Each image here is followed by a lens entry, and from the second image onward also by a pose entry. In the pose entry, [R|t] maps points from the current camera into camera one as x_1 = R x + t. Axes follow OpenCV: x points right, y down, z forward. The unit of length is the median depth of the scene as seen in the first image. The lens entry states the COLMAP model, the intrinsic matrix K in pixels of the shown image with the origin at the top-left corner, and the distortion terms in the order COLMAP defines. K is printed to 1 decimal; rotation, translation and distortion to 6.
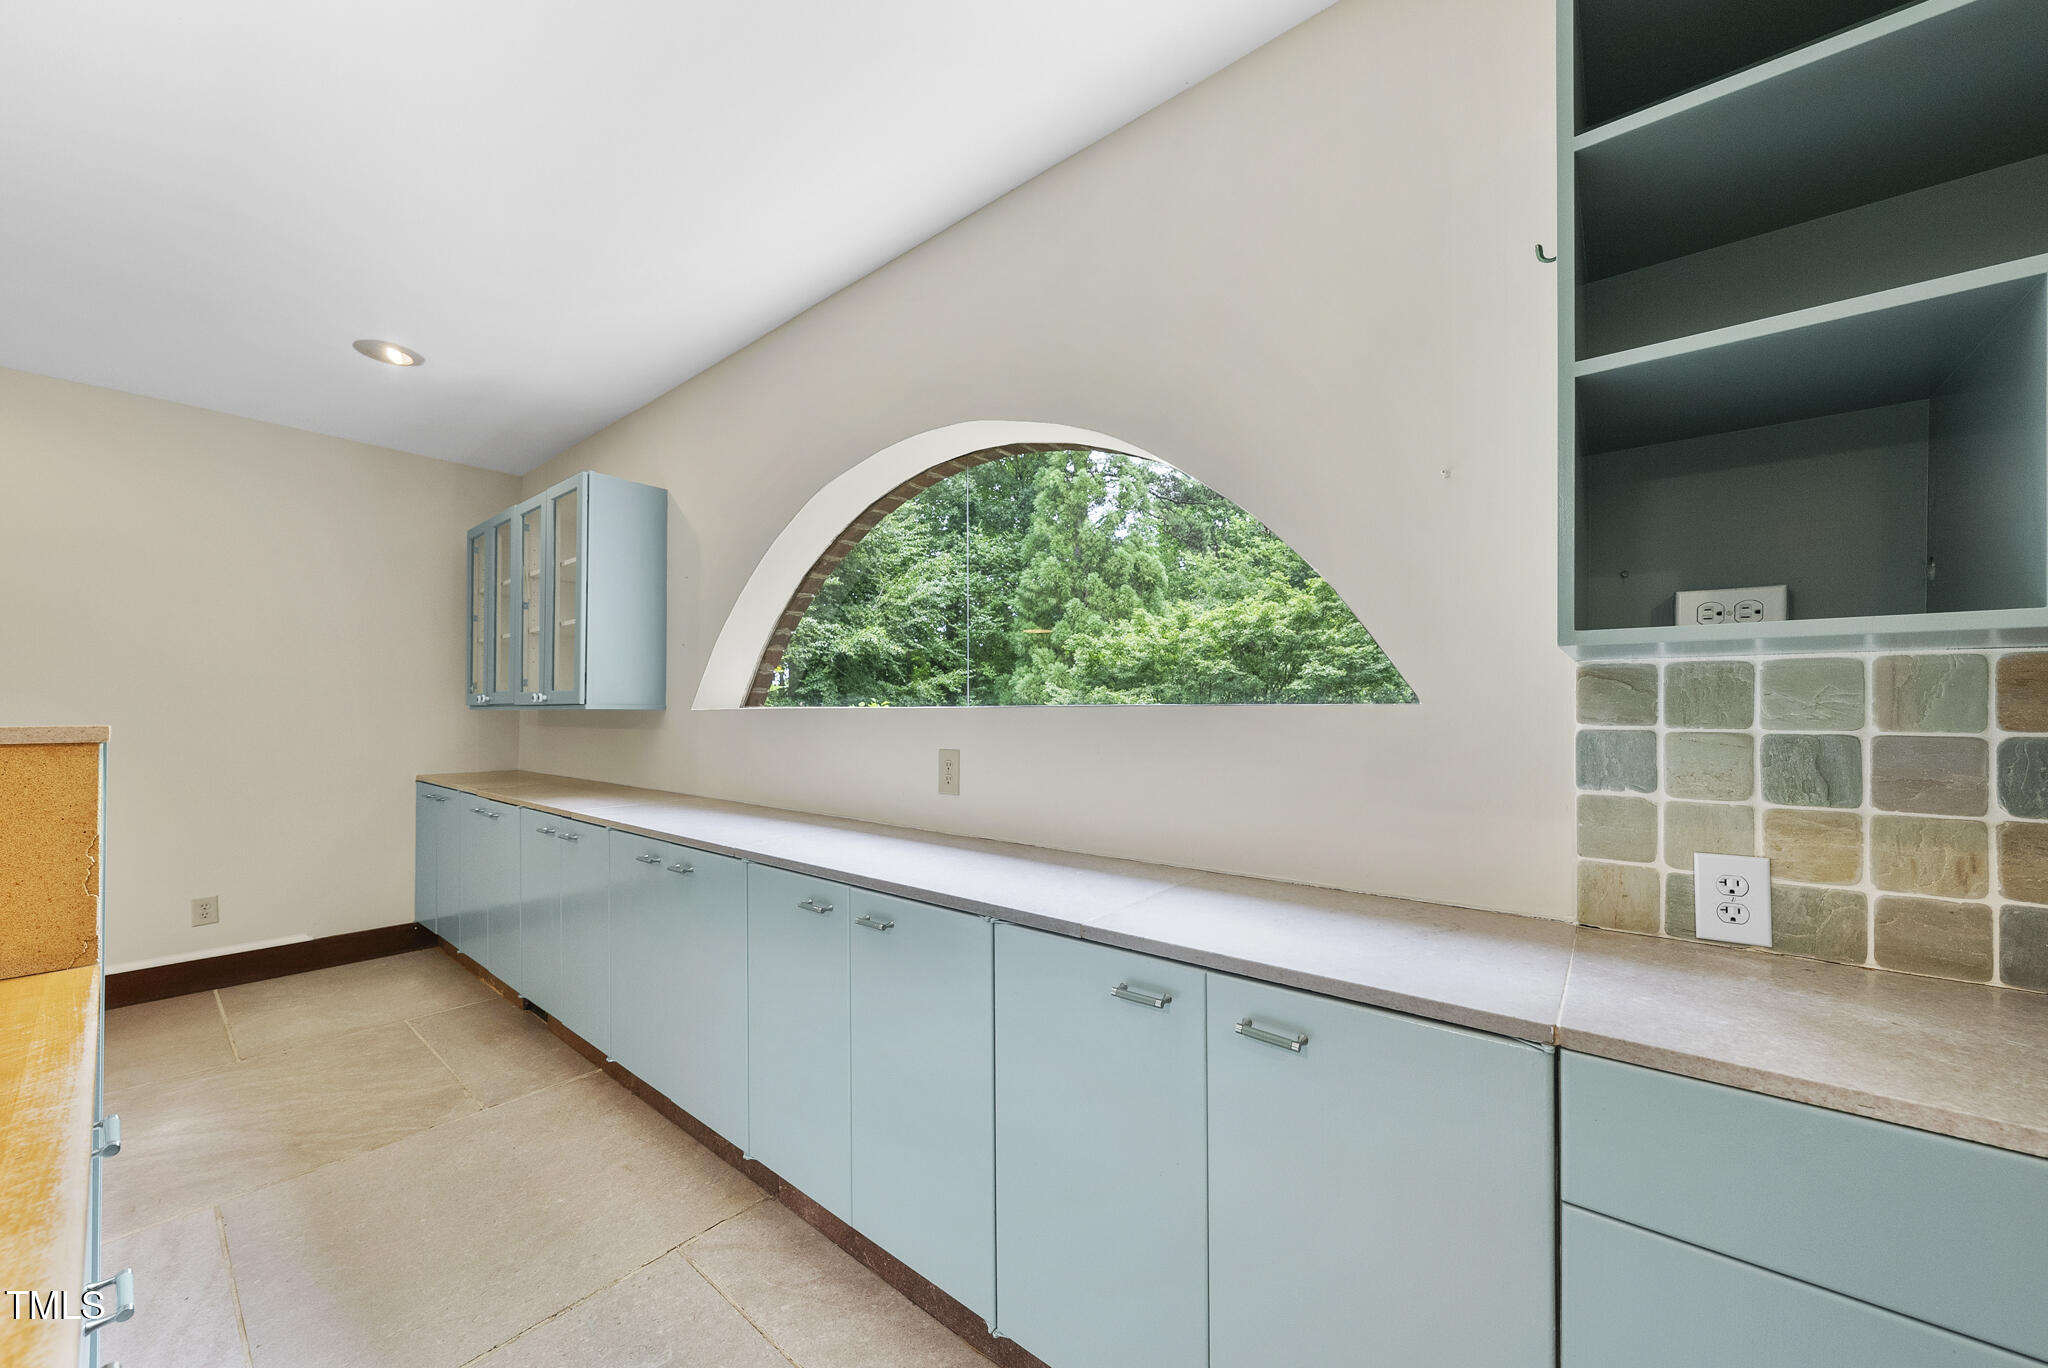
lens RADIAL K [[740.2, 0, 1028.5], [0, 740.2, 708.7], [0, 0, 1]] dist [-0.002281, 0.000220]
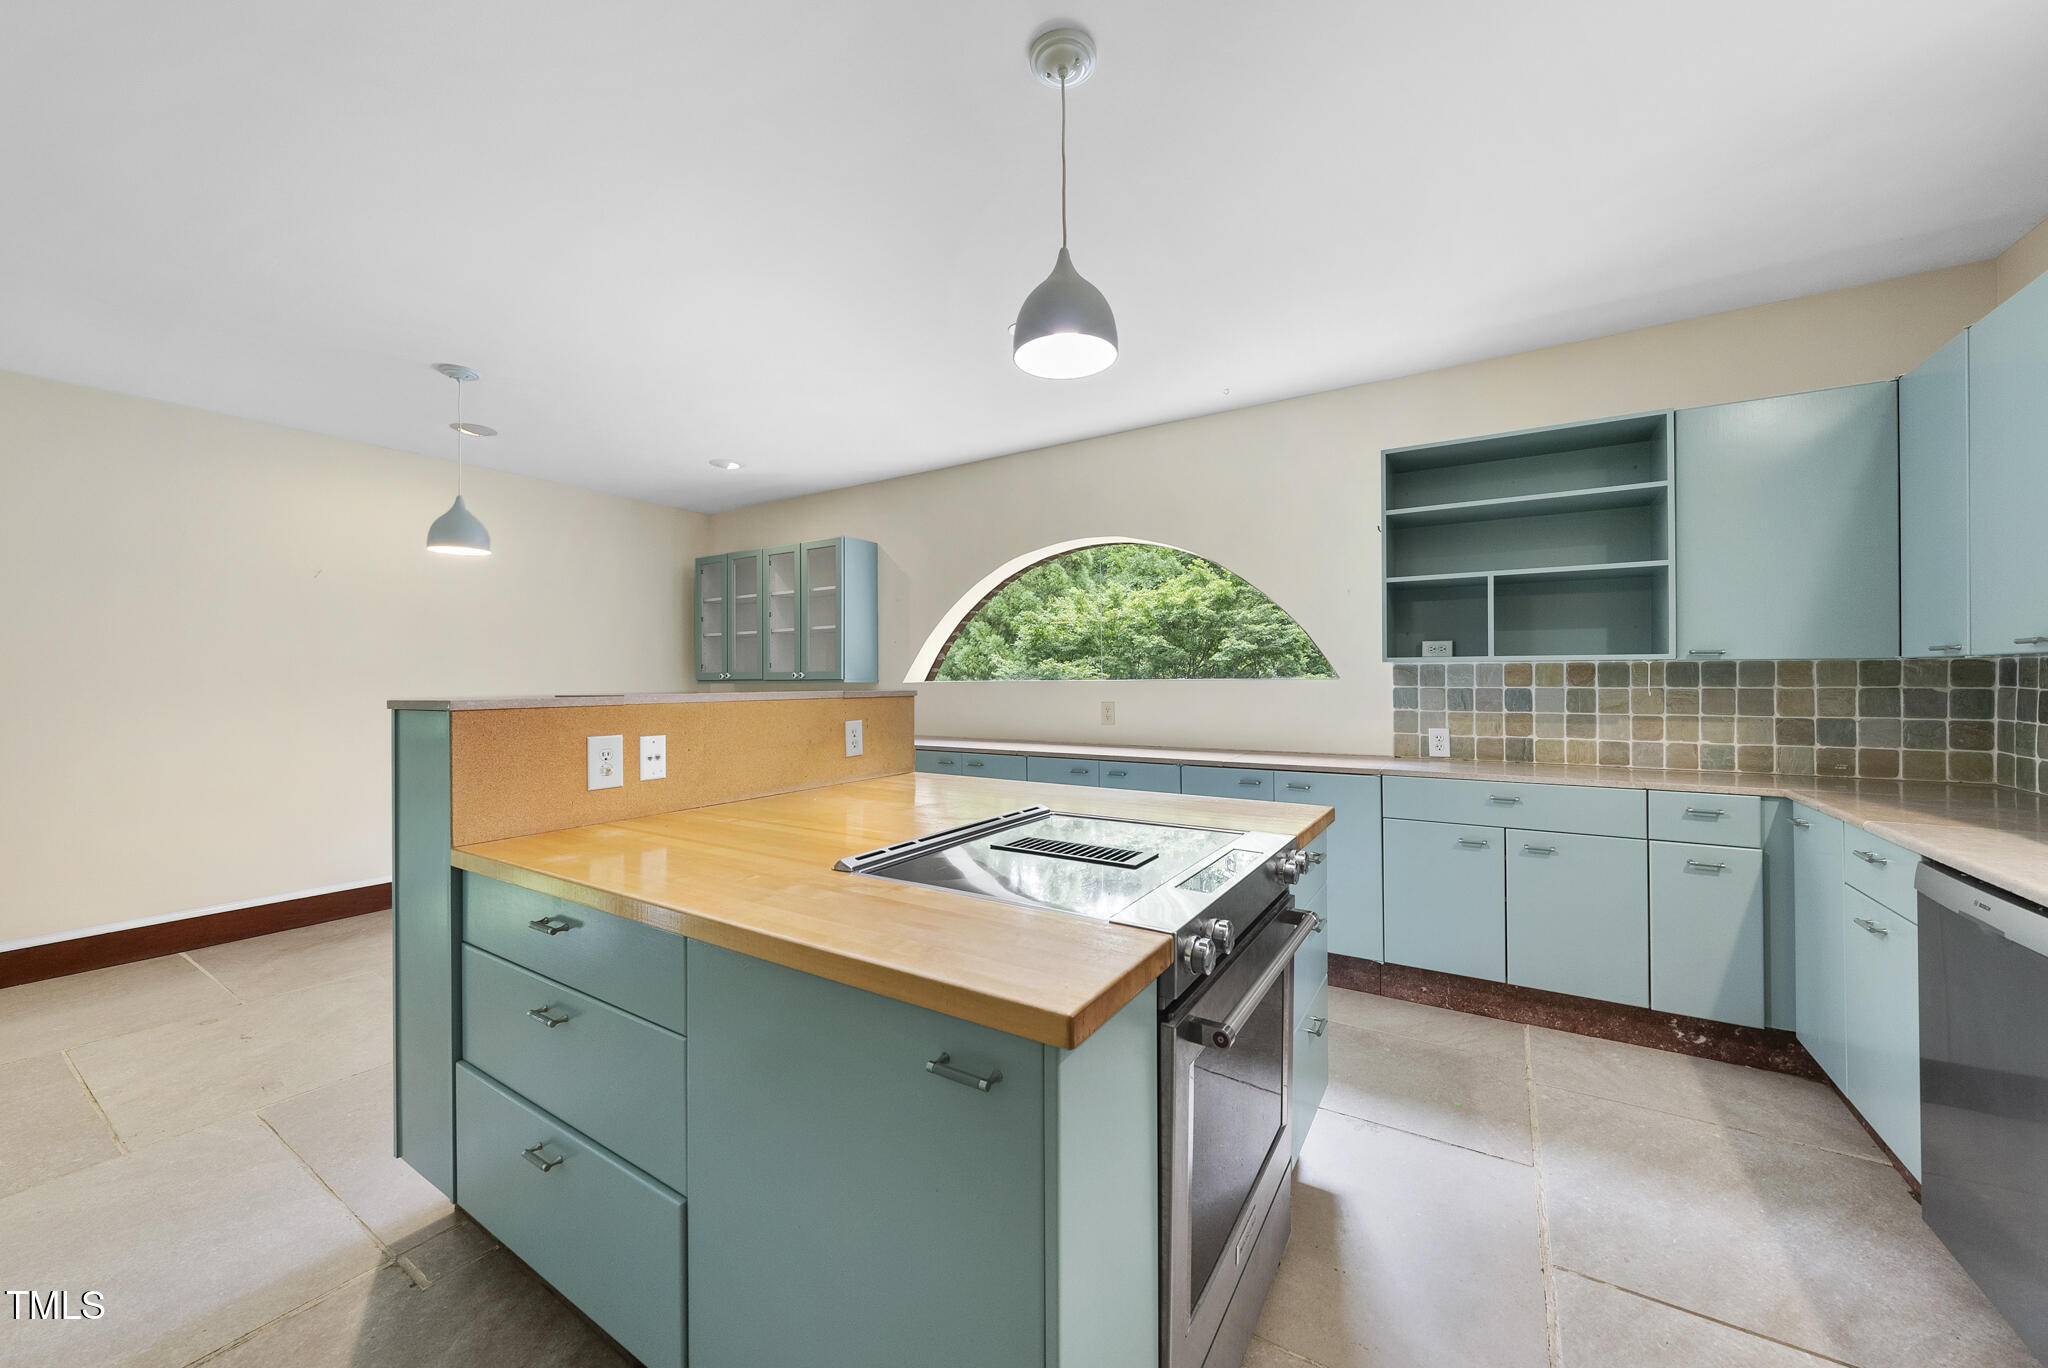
lens RADIAL K [[742.9, 0, 1024.0], [0, 742.9, 684.0], [0, 0, 1]] dist [-0.000346, 0.000082]
pose [[0.992737, -0.008467, 0.120005, -0.073649], [0.007419, 0.999930, 0.009176, -0.001661], [-0.120074, -0.008219, 0.992731, -0.121195]]
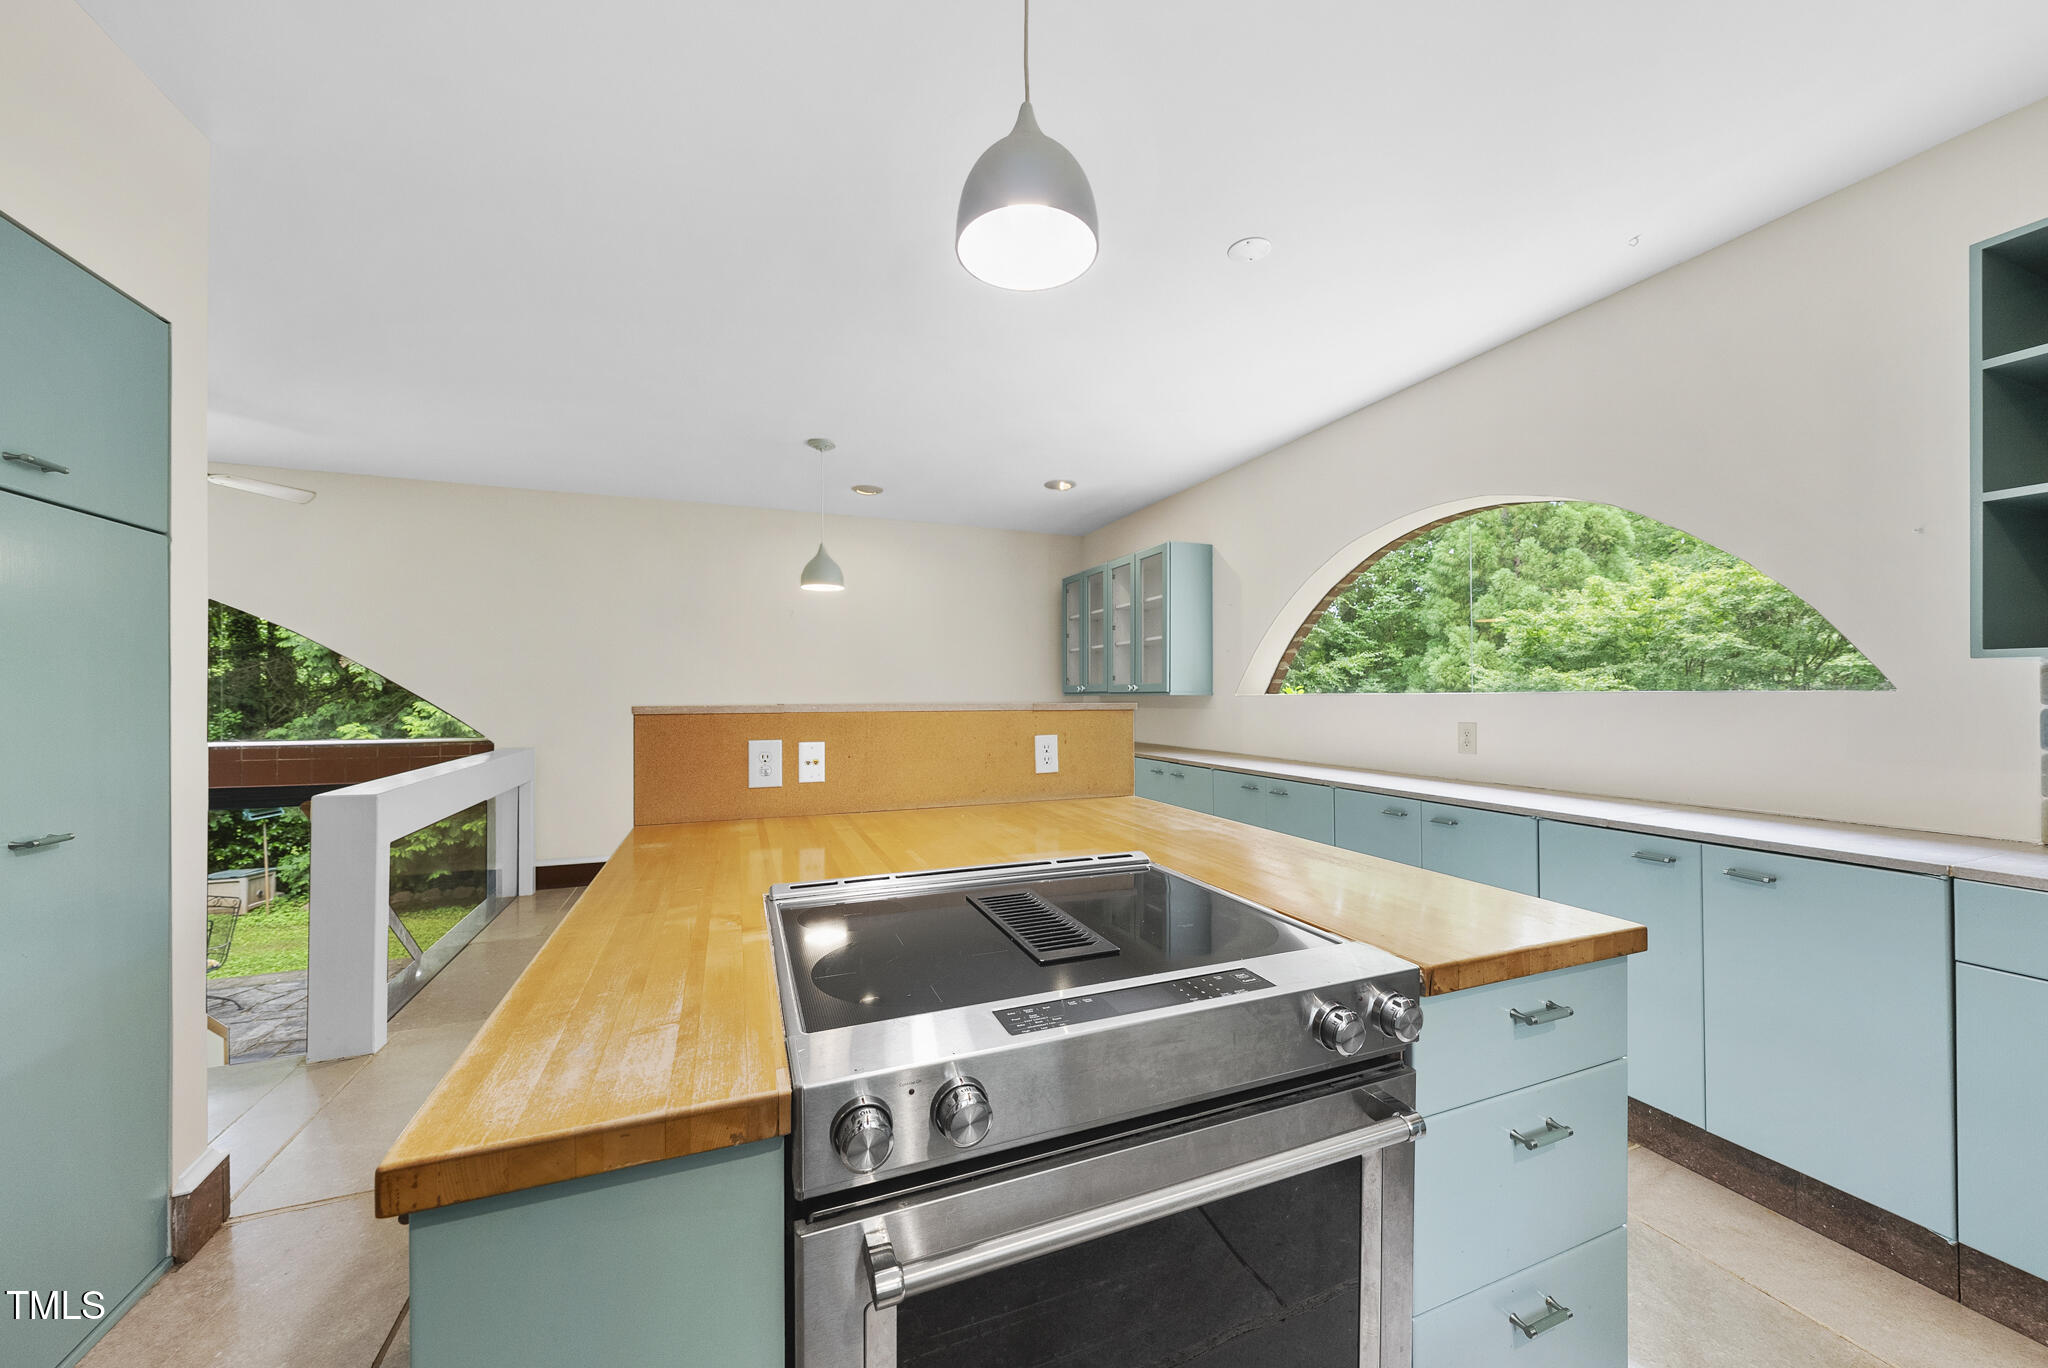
lens RADIAL K [[733.5, 0, 1030.5], [0, 733.5, 693.4], [0, 0, 1]] dist [-0.000264, -0.000214]
pose [[0.877132, -0.004798, -0.480226, -0.021814], [0.005199, 0.999986, -0.000496, -0.000855], [0.480222, -0.002062, 0.877145, -0.087647]]
